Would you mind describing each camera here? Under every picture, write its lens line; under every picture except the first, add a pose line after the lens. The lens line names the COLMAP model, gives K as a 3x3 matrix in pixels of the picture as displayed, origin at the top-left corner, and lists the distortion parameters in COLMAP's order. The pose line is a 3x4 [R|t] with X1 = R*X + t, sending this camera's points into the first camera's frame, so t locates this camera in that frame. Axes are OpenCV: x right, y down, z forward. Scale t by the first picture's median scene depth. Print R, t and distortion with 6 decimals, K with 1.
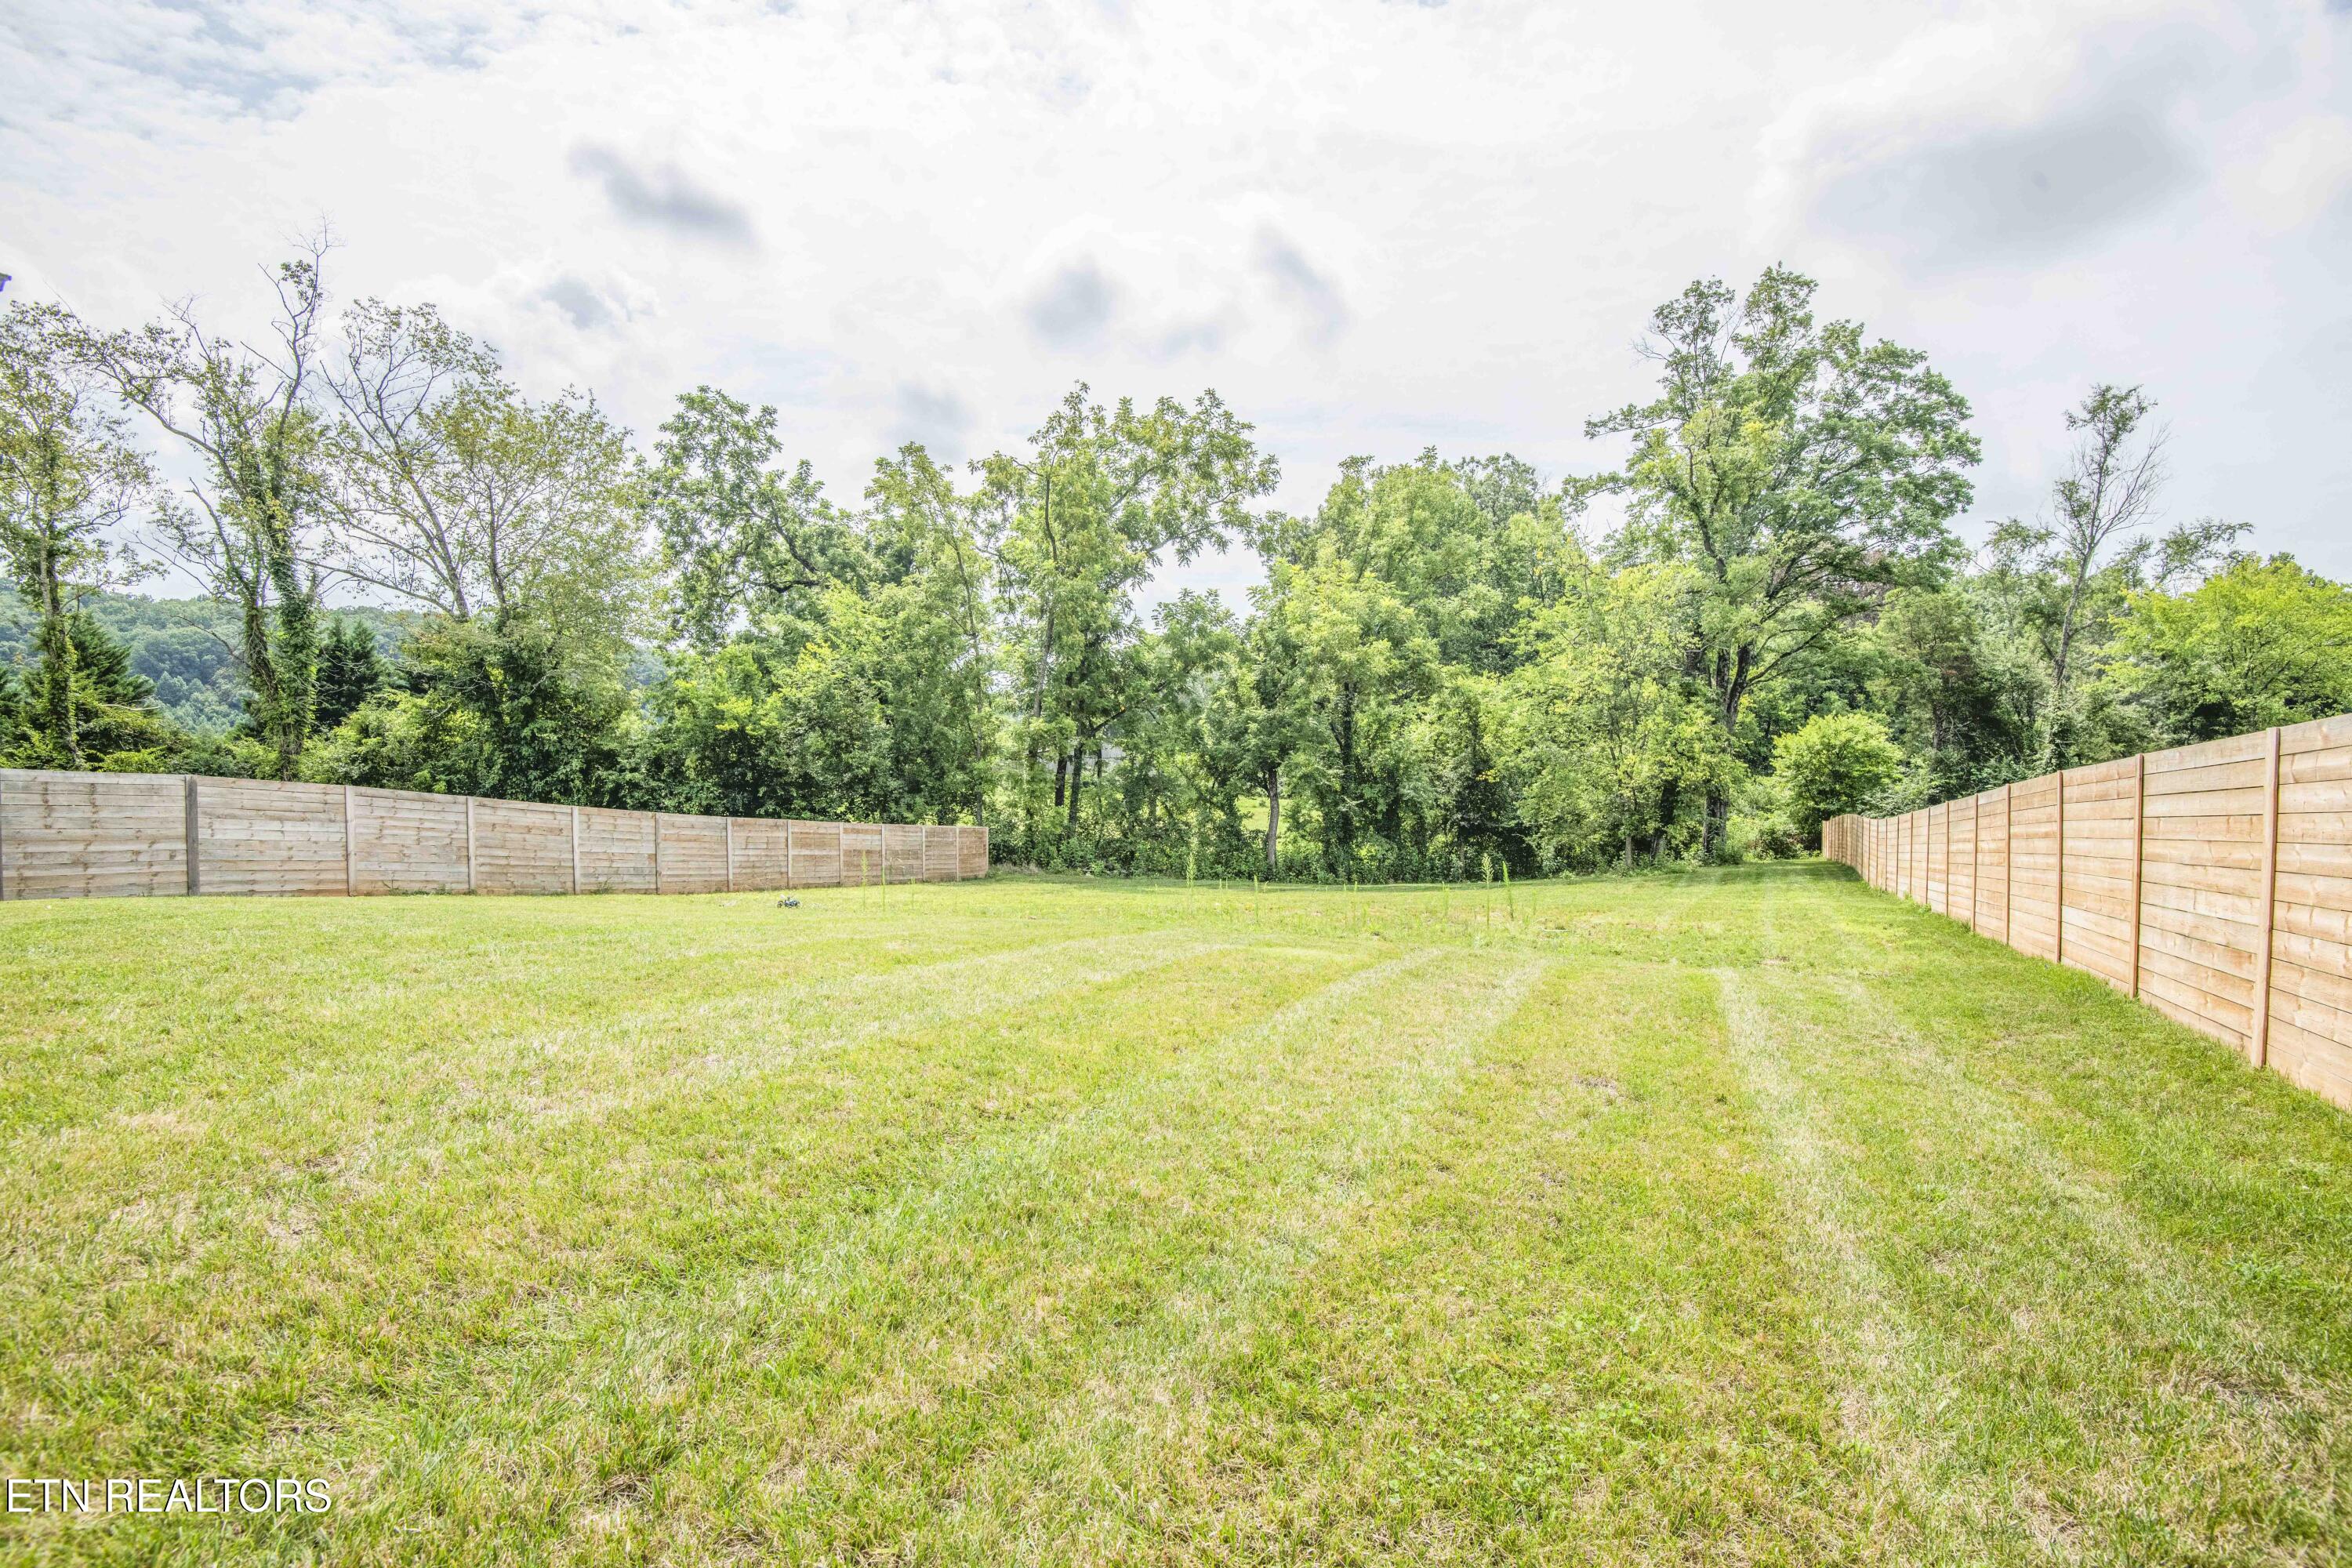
lens RADIAL K [[1085.3, 0, 1185.4], [0, 1085.3, 786.9], [0, 0, 1]] dist [-0.029301, -0.007723]
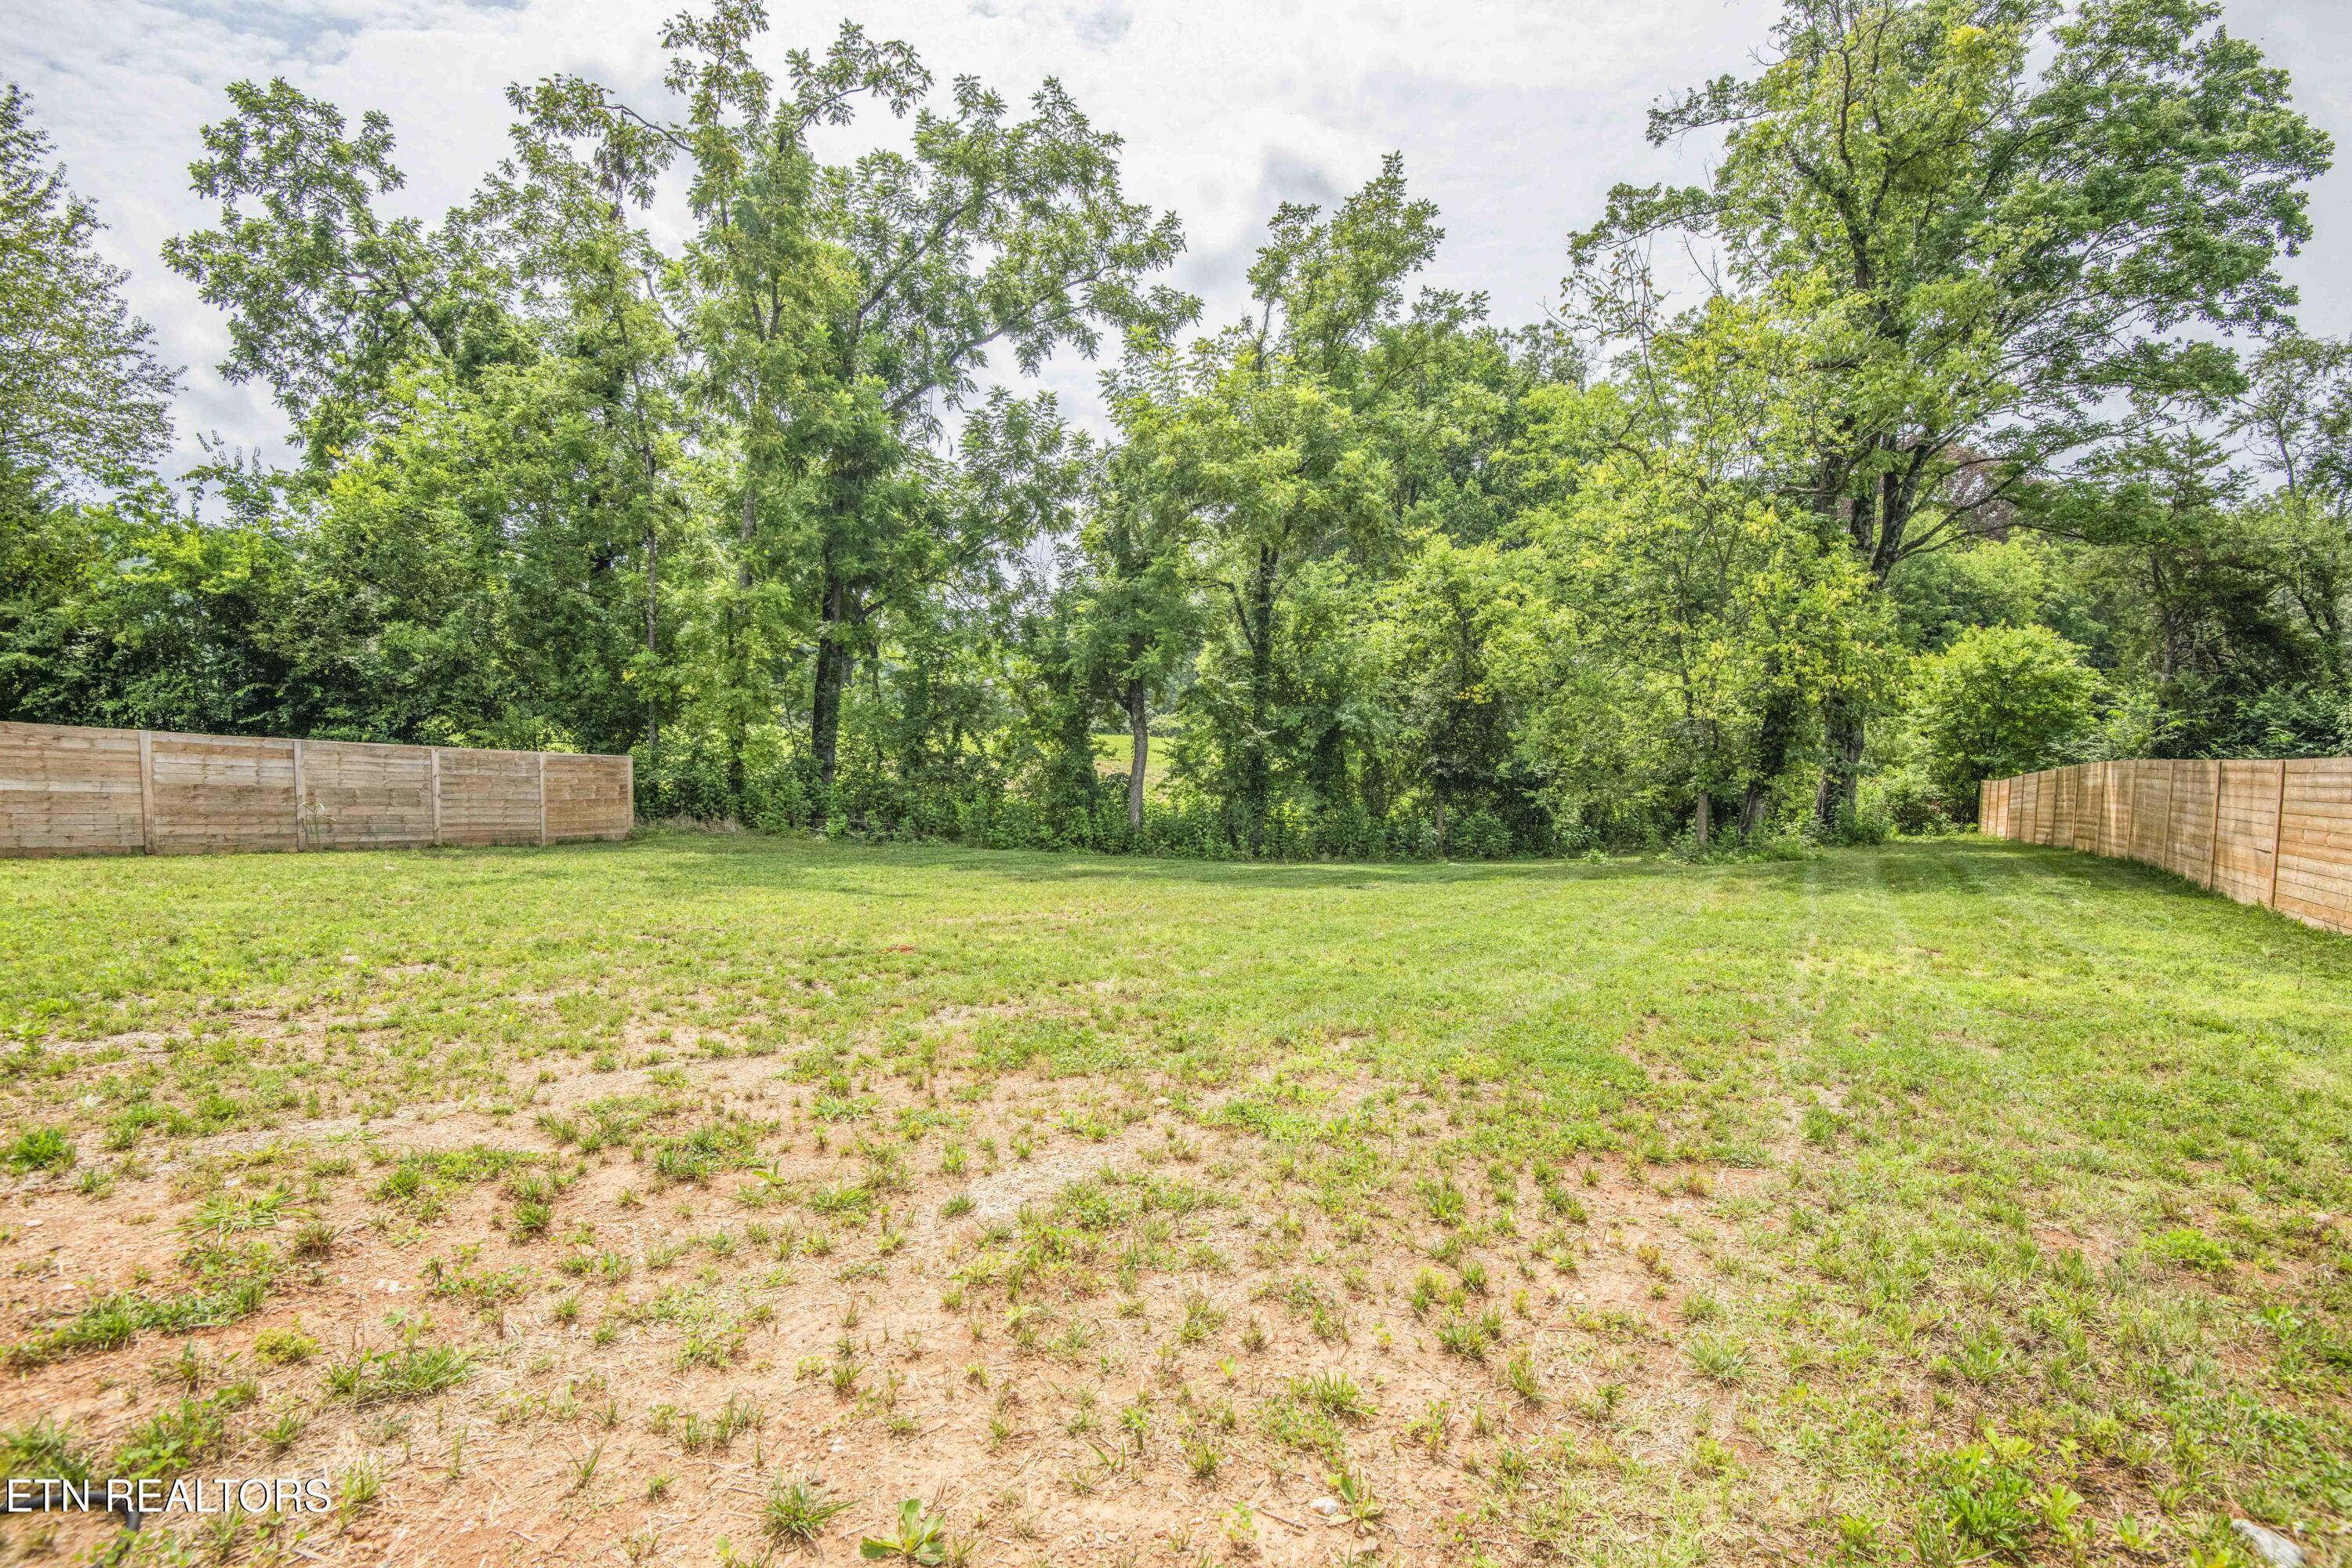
lens RADIAL K [[1085.3, 0, 1188.4], [0, 1085.3, 785.7], [0, 0, 1]] dist [-0.029301, -0.007723]
pose [[0.999127, 0.019863, -0.036739, 0.141602], [-0.018381, 0.999020, 0.040255, 0.021455], [0.037503, -0.039545, 0.998514, 0.376654]]
